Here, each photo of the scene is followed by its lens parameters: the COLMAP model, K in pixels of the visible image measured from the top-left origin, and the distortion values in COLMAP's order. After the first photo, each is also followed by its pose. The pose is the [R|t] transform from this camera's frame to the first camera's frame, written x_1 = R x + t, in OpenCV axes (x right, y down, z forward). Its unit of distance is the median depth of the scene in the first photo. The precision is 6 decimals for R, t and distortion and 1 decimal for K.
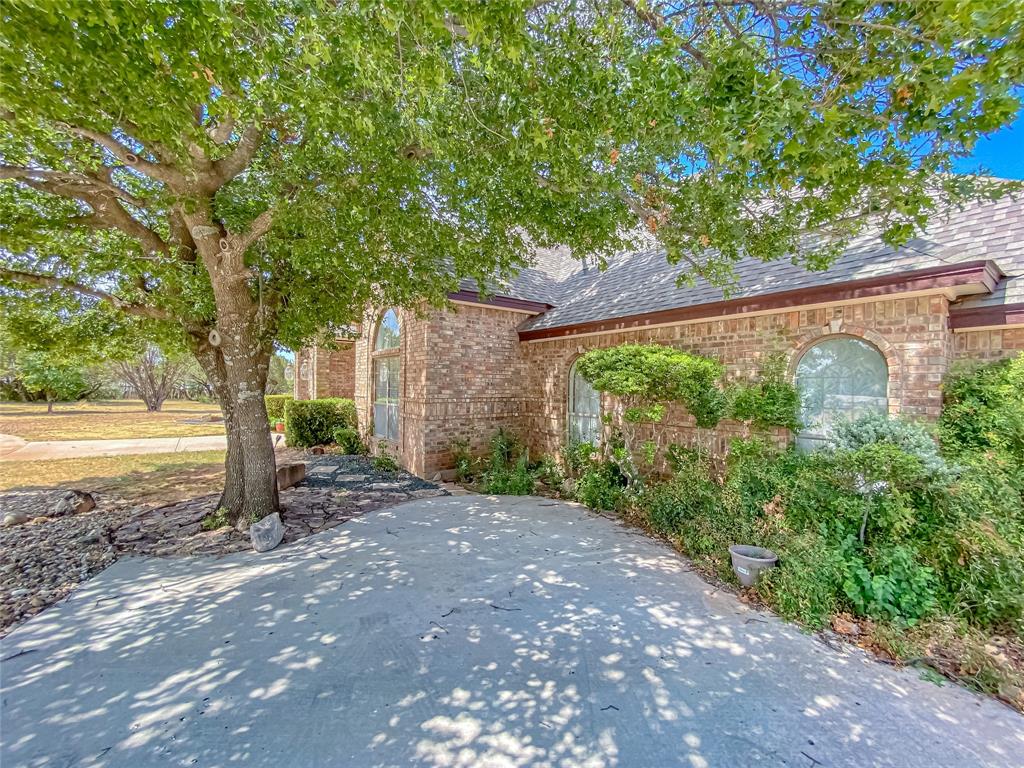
lens RADIAL K [[418.4, 0, 515.3], [0, 418.4, 382.6], [0, 0, 1]] dist [0.007894, -0.000161]
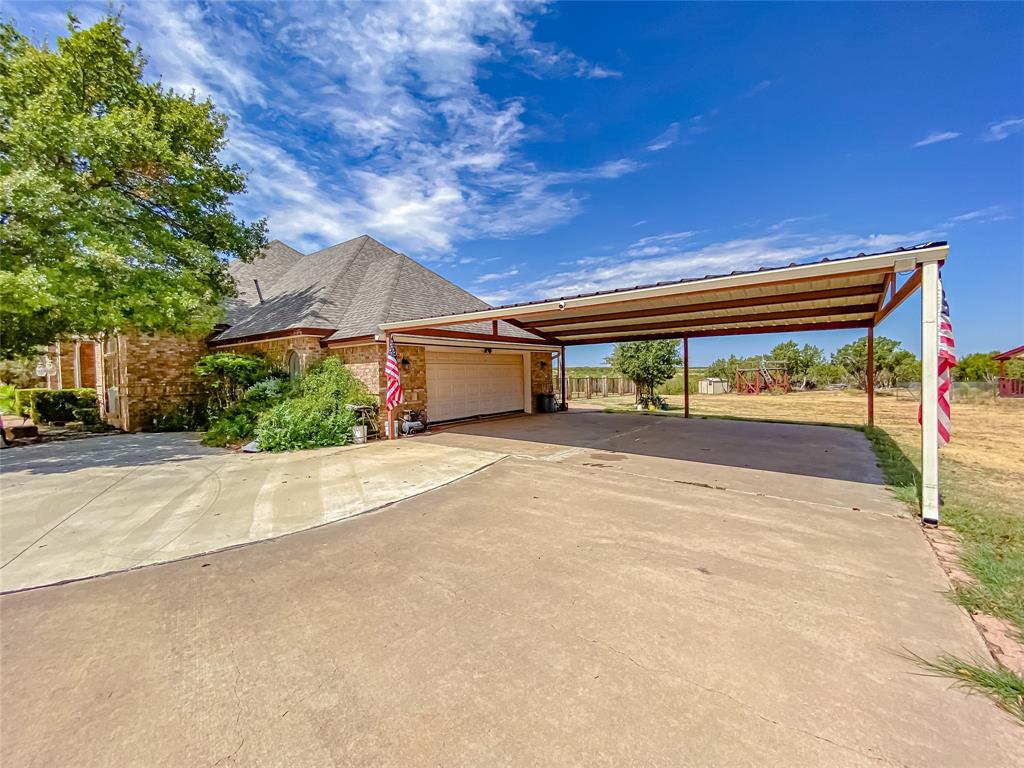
lens RADIAL K [[418.4, 0, 507.7], [0, 418.4, 384.9], [0, 0, 1]] dist [0.007894, -0.000161]
pose [[0.953680, -0.035578, 0.298712, 0.675642], [0.024959, 0.998916, 0.039292, 0.013039], [-0.299786, -0.030017, 0.953534, -0.981505]]
